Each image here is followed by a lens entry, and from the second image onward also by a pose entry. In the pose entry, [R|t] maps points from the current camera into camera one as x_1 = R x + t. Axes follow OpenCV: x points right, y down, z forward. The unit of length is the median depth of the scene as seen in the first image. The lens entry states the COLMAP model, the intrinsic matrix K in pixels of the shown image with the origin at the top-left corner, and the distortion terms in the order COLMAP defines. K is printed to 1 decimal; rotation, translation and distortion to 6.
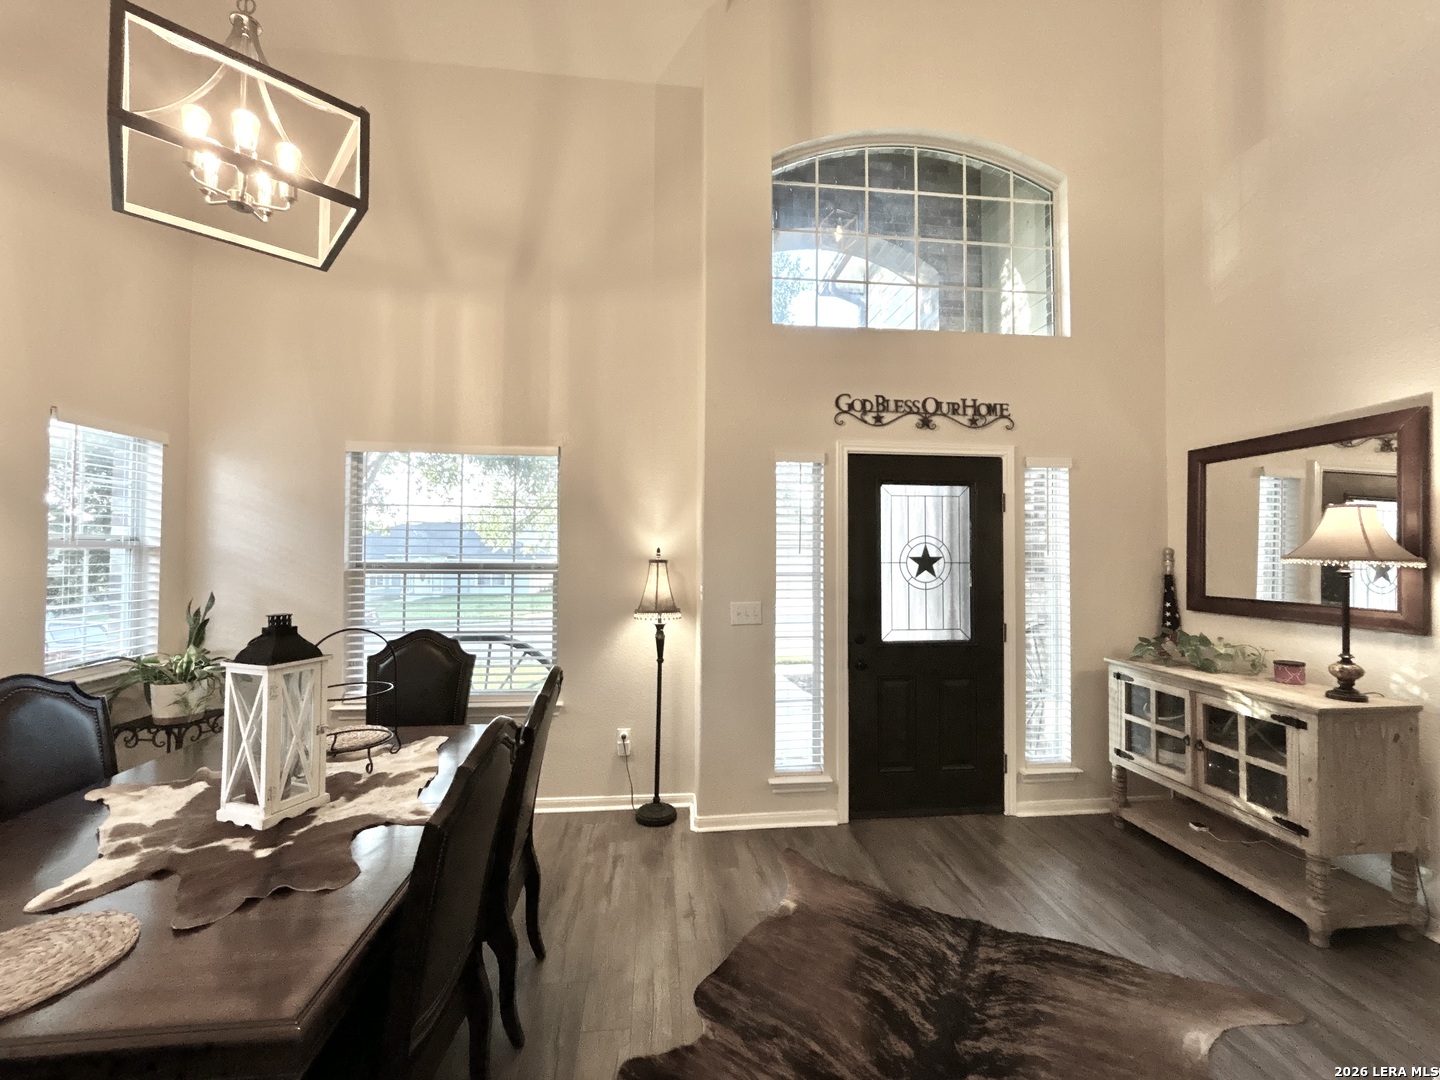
lens RADIAL K [[588.0, 0, 719.3], [0, 588.0, 541.0], [0, 0, 1]] dist [-0.002338, 0.001124]
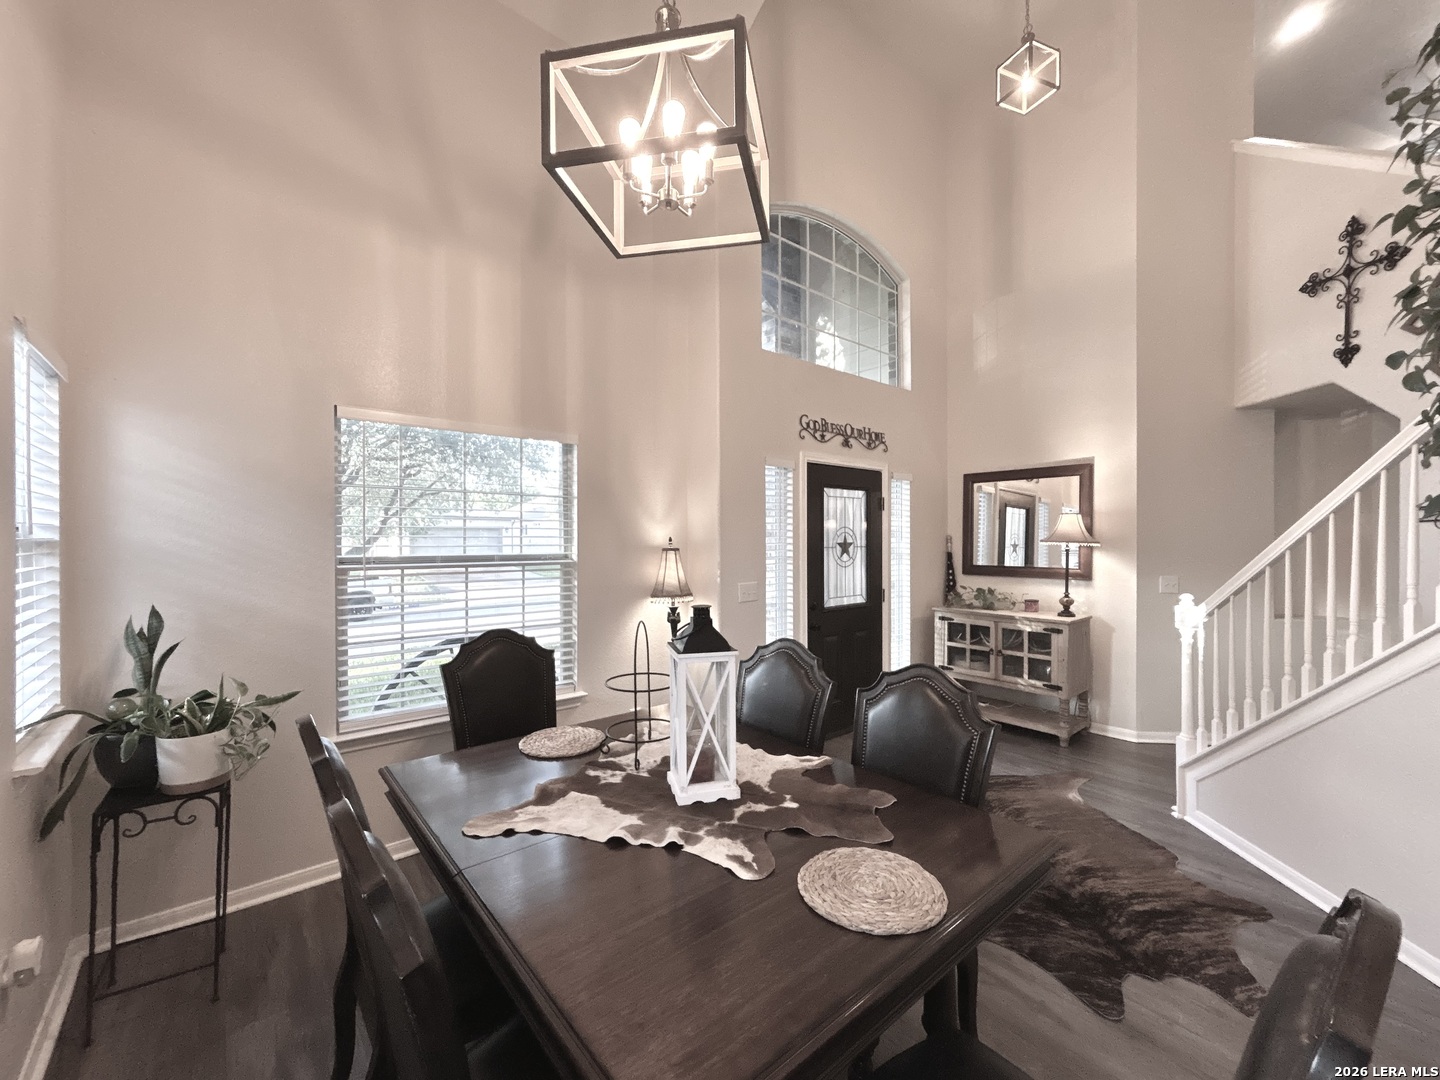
lens RADIAL K [[588.0, 0, 714.7], [0, 588.0, 542.9], [0, 0, 1]] dist [-0.002338, 0.001124]
pose [[0.829347, -0.011619, 0.558613, -0.683762], [-0.005484, 0.999566, 0.028933, -0.010421], [-0.558707, -0.027059, 0.828923, 0.056339]]
